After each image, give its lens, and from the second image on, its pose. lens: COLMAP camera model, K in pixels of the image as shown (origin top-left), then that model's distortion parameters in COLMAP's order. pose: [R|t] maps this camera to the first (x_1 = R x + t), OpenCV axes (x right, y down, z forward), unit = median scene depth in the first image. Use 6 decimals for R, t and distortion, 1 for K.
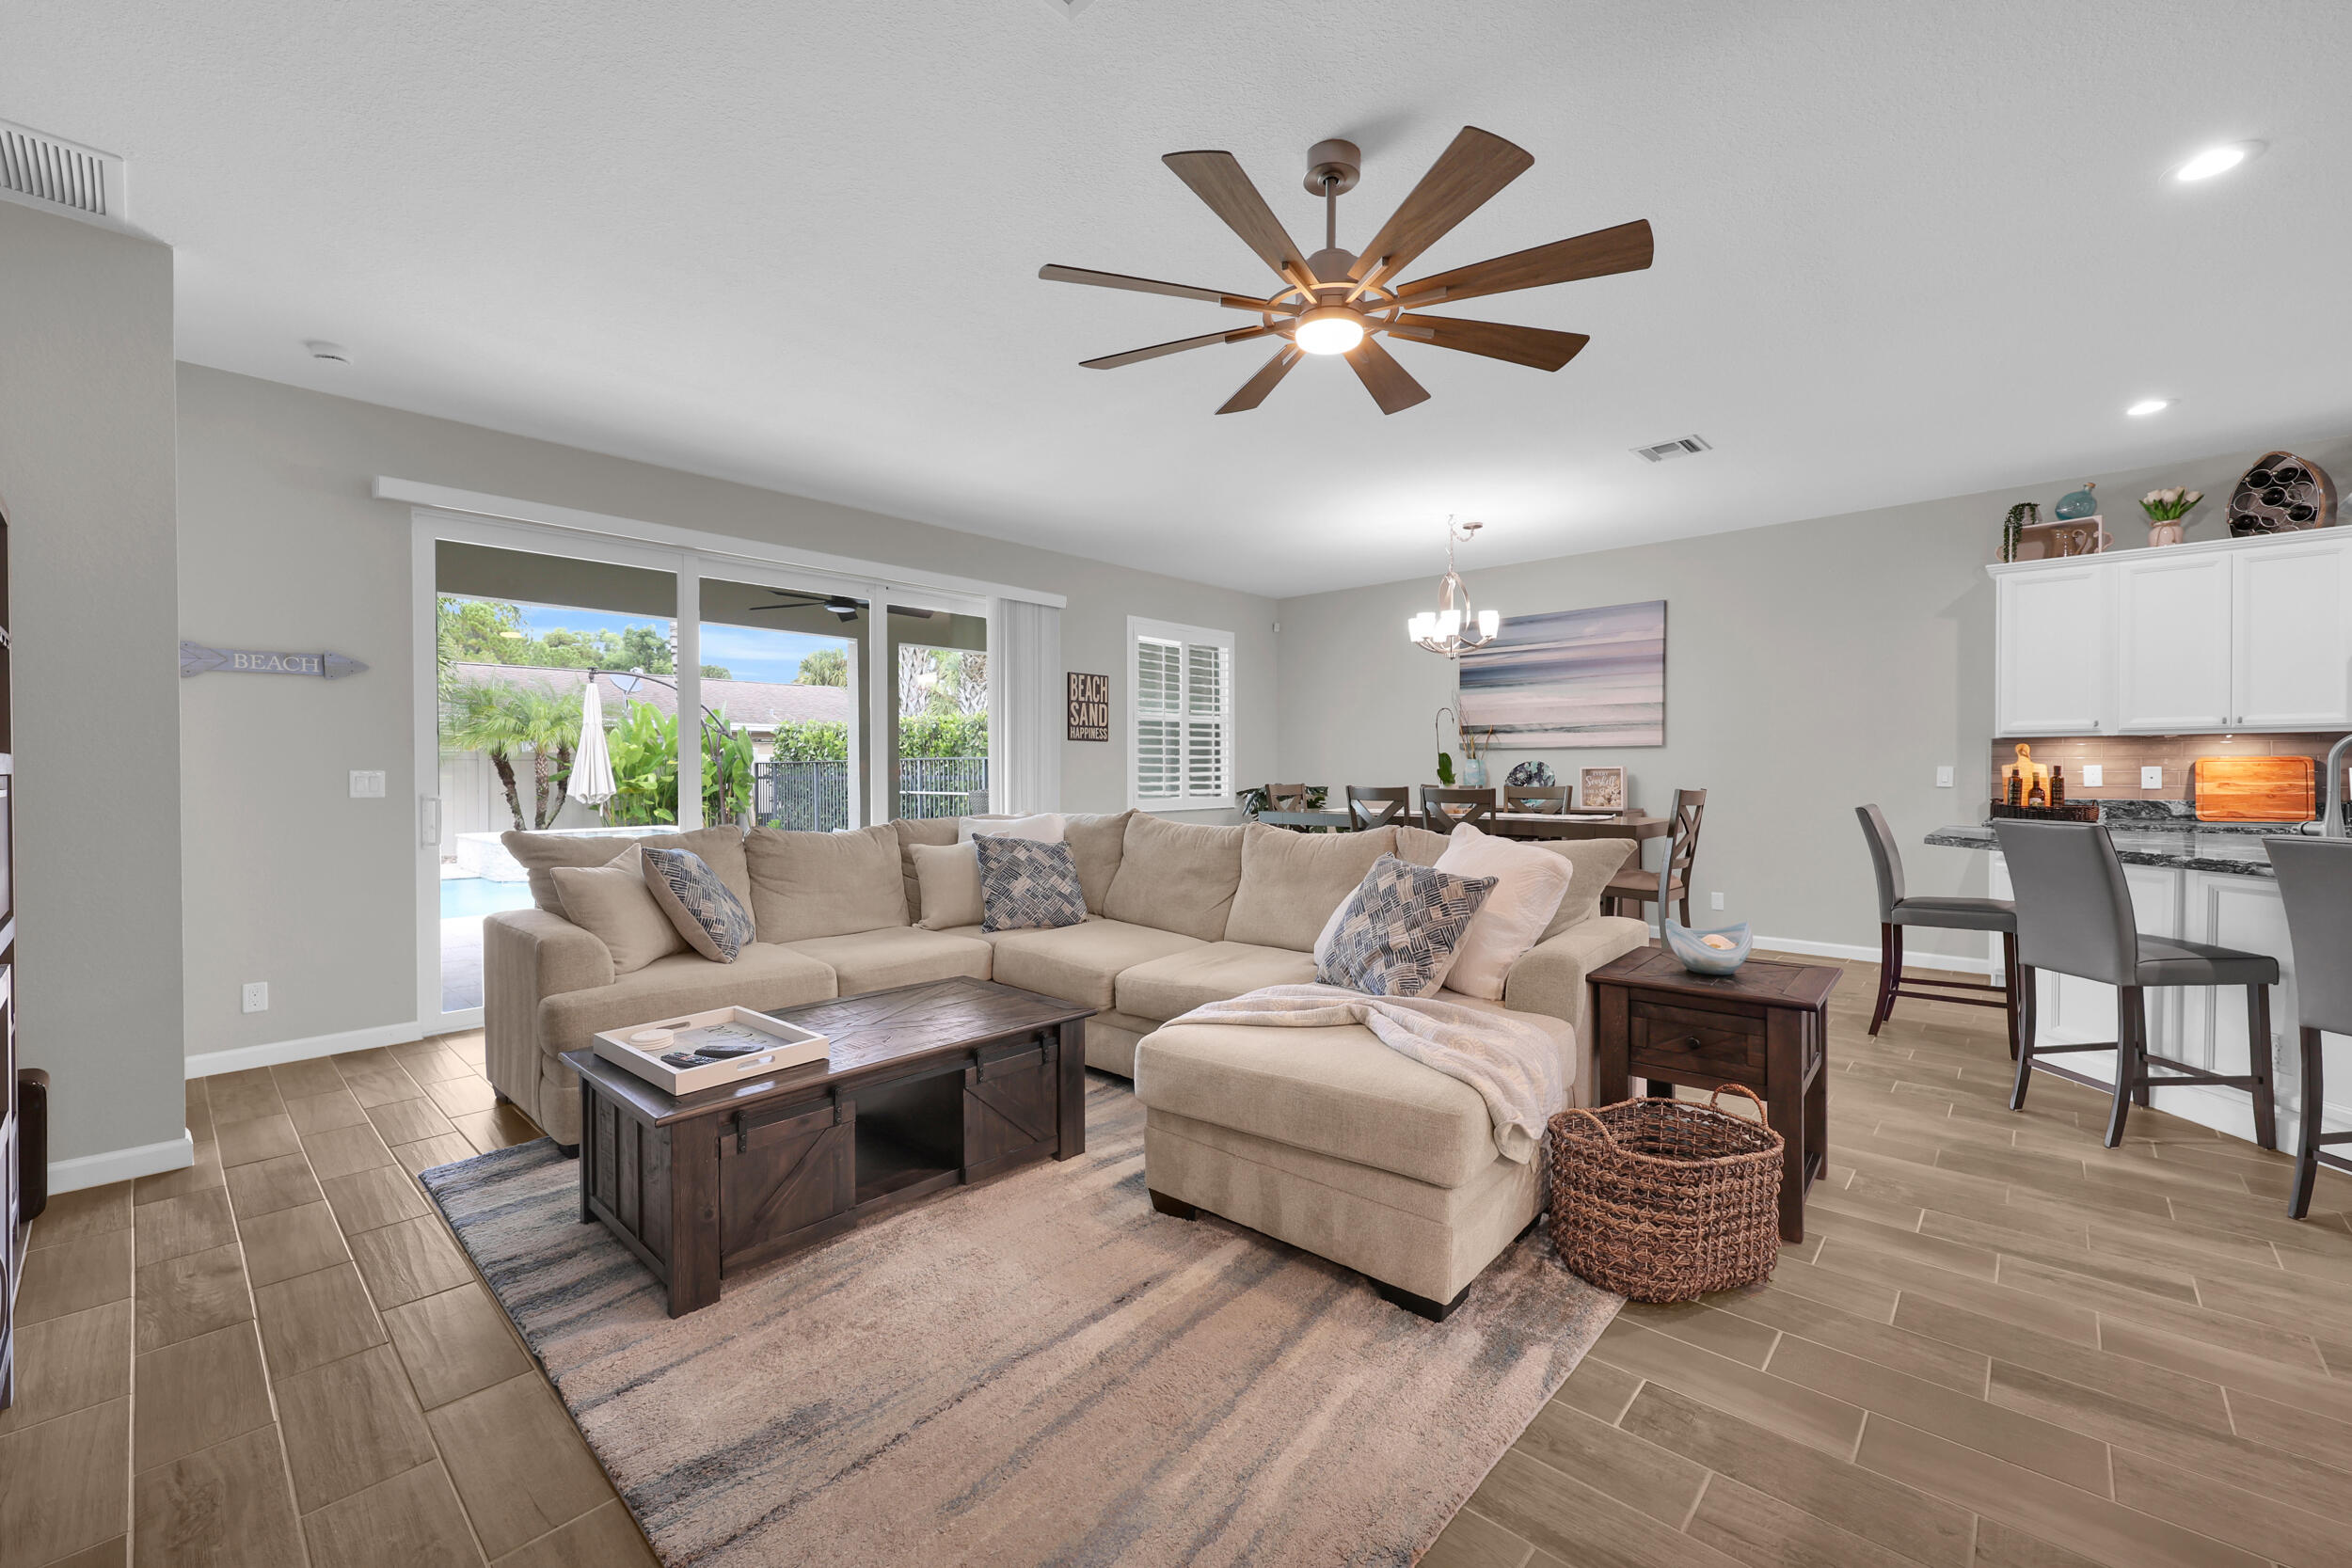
lens RADIAL K [[952.7, 0, 1167.8], [0, 952.7, 777.8], [0, 0, 1]] dist [0.001927, 0.000287]
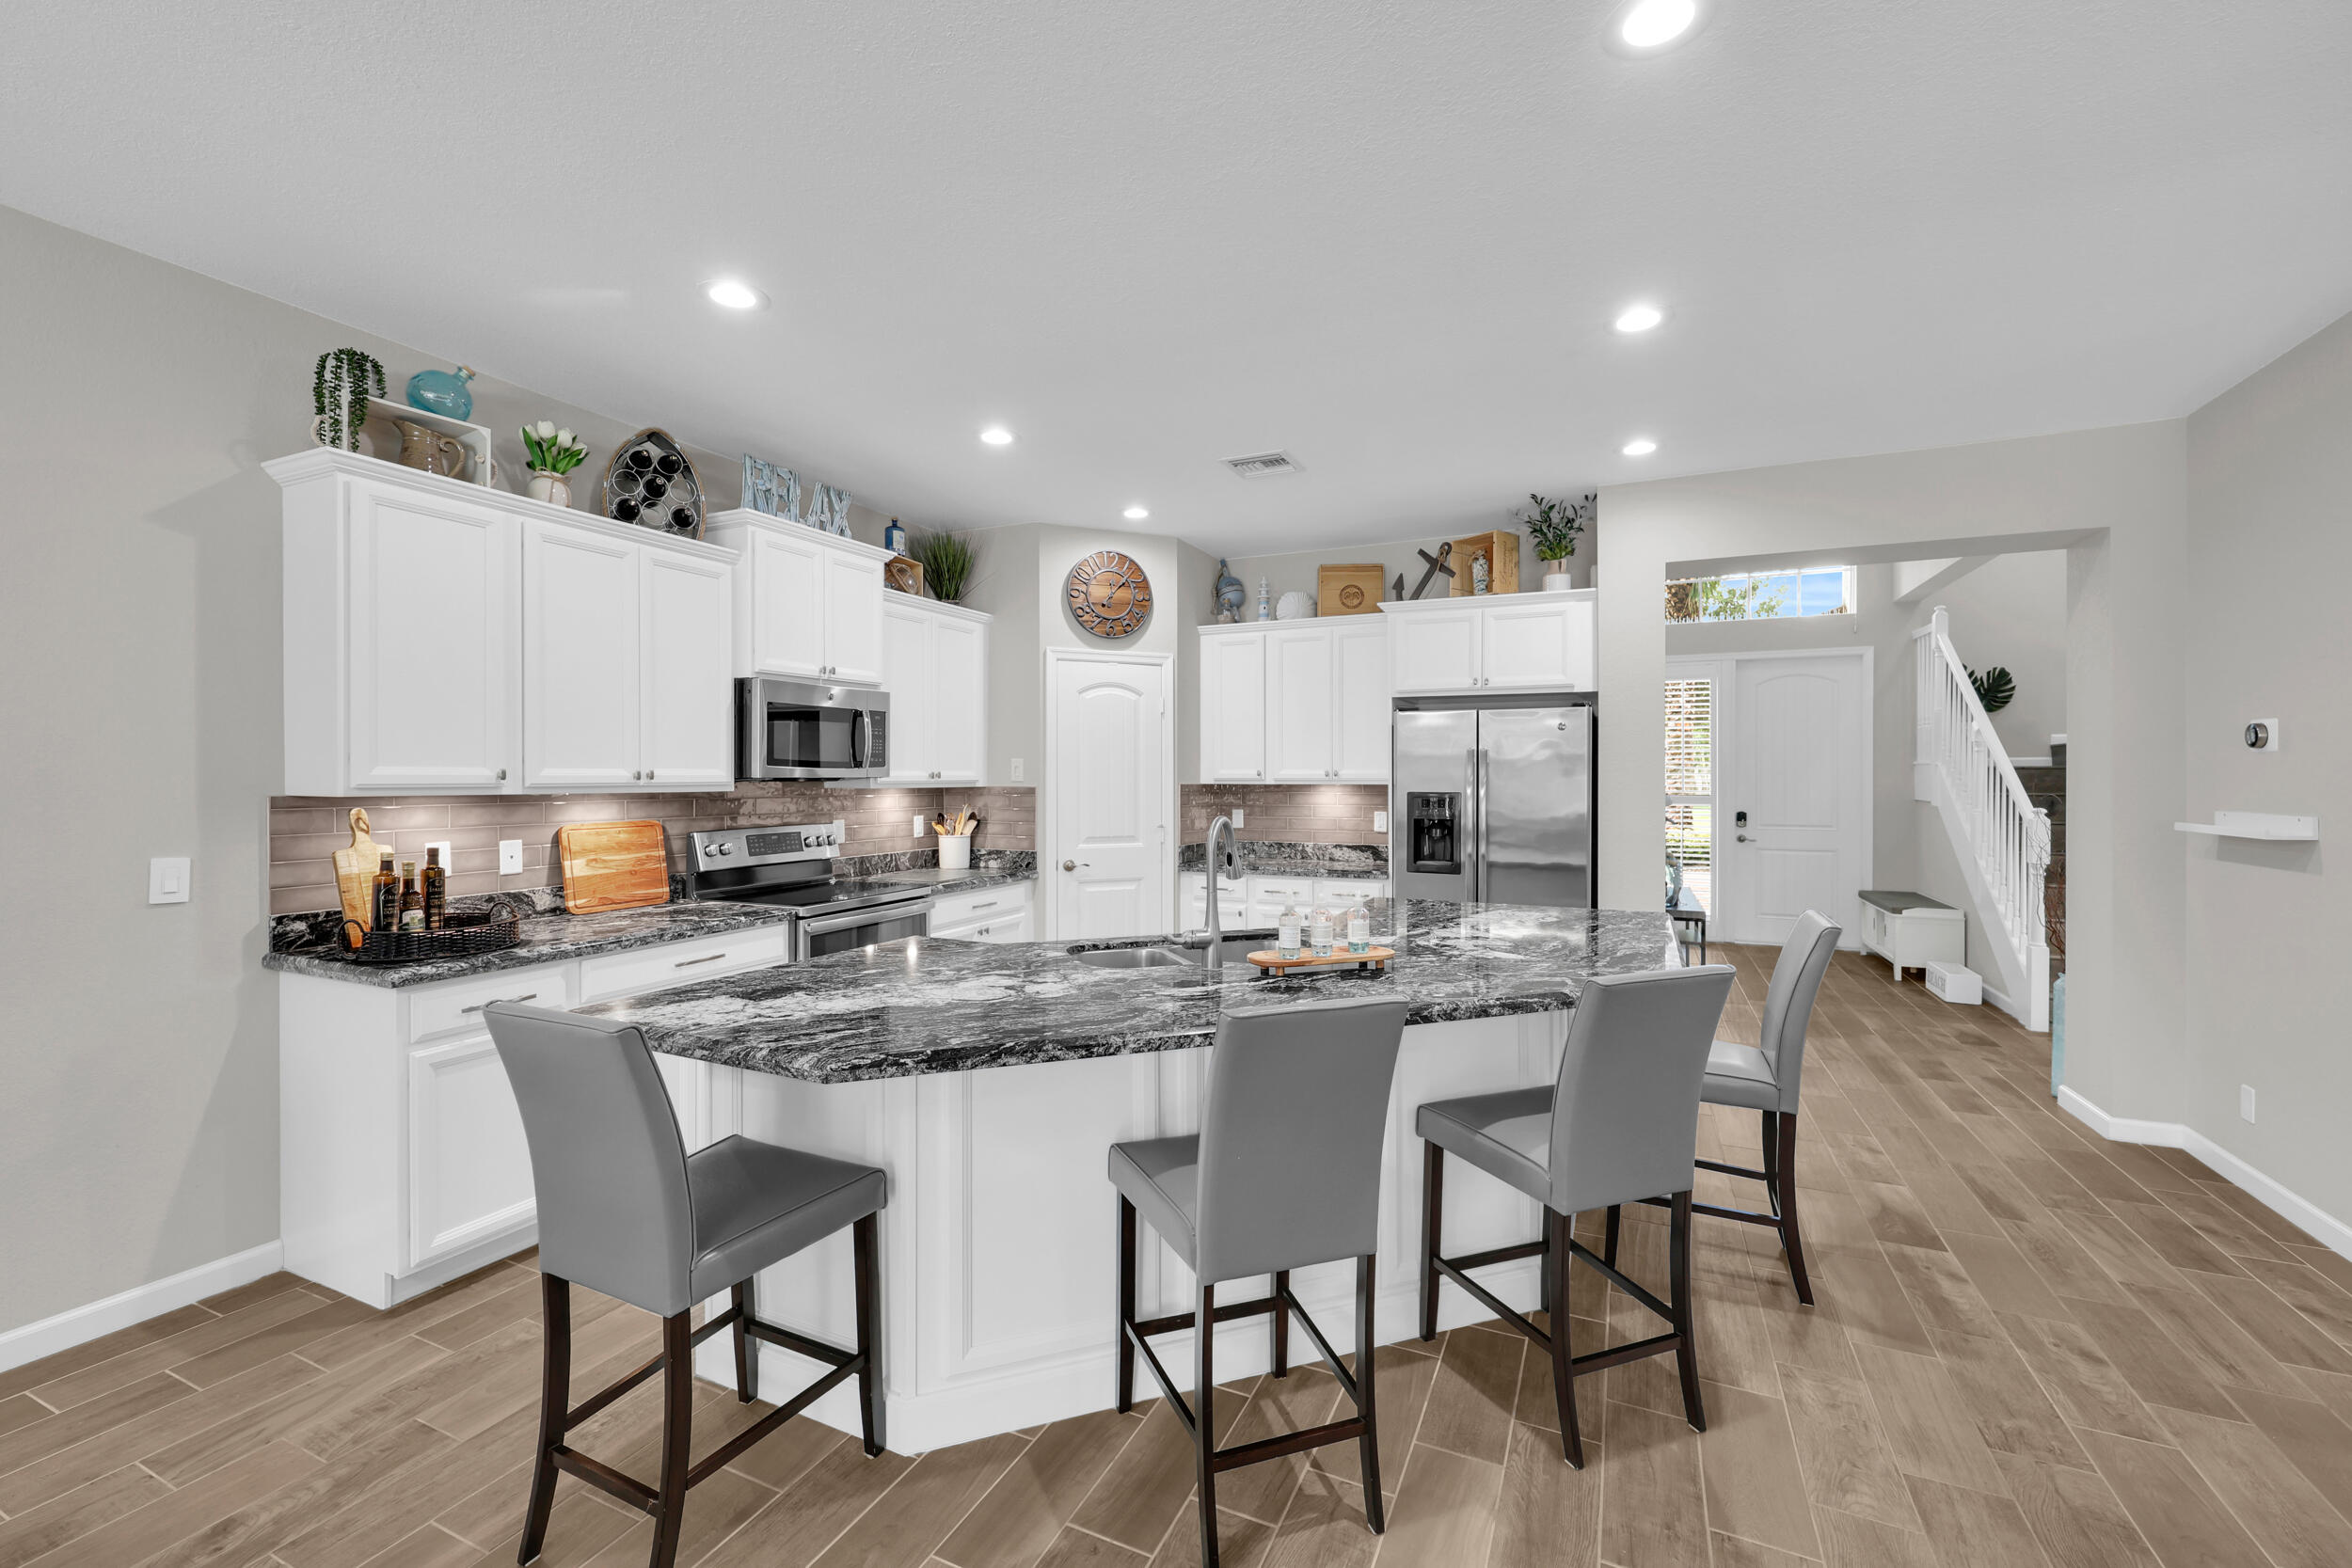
lens RADIAL K [[952.7, 0, 1167.8], [0, 952.7, 777.8], [0, 0, 1]] dist [0.001927, 0.000287]
pose [[-0.297038, 0.002780, 0.954862, 0.226981], [0.013524, 0.999908, 0.001296, -0.040410], [-0.954770, 0.013298, -0.297048, 0.632829]]
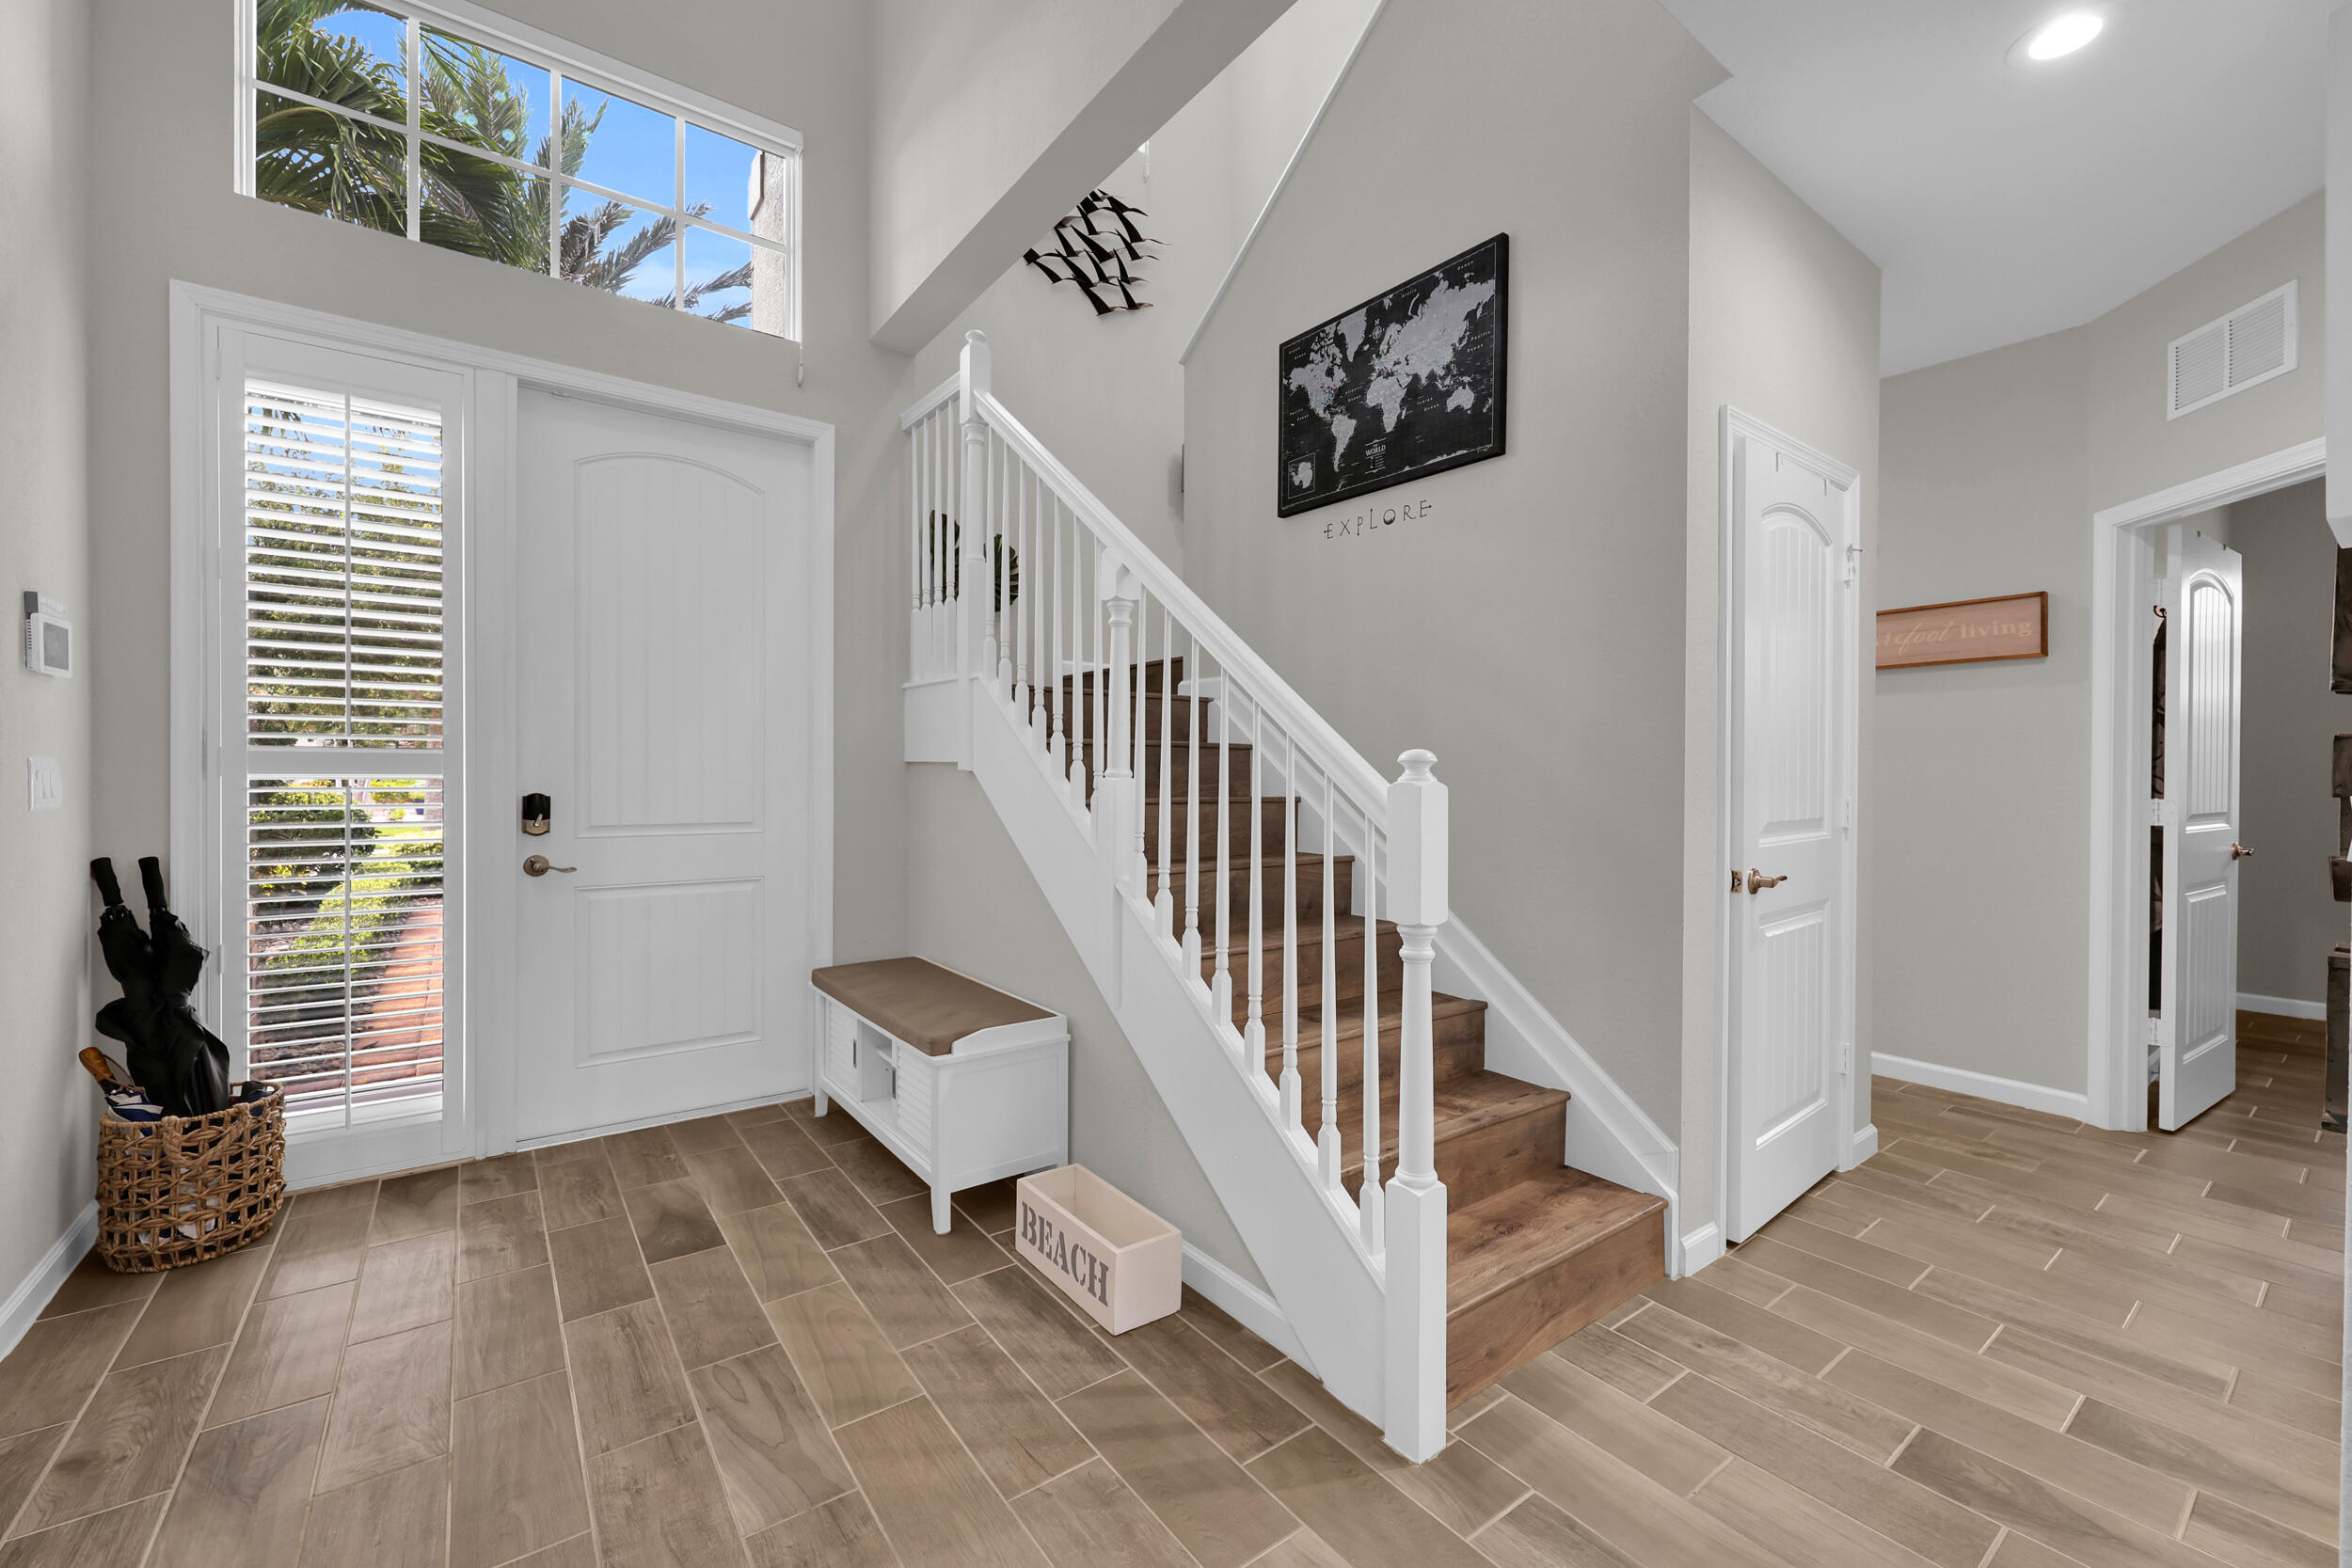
lens RADIAL K [[952.7, 0, 1167.8], [0, 952.7, 777.8], [0, 0, 1]] dist [0.001927, 0.000287]
pose [[-0.982383, -0.002278, 0.186863, 0.827008], [0.000531, 0.999888, 0.014979, 0.001822], [-0.186877, 0.014814, -0.982272, -0.077213]]
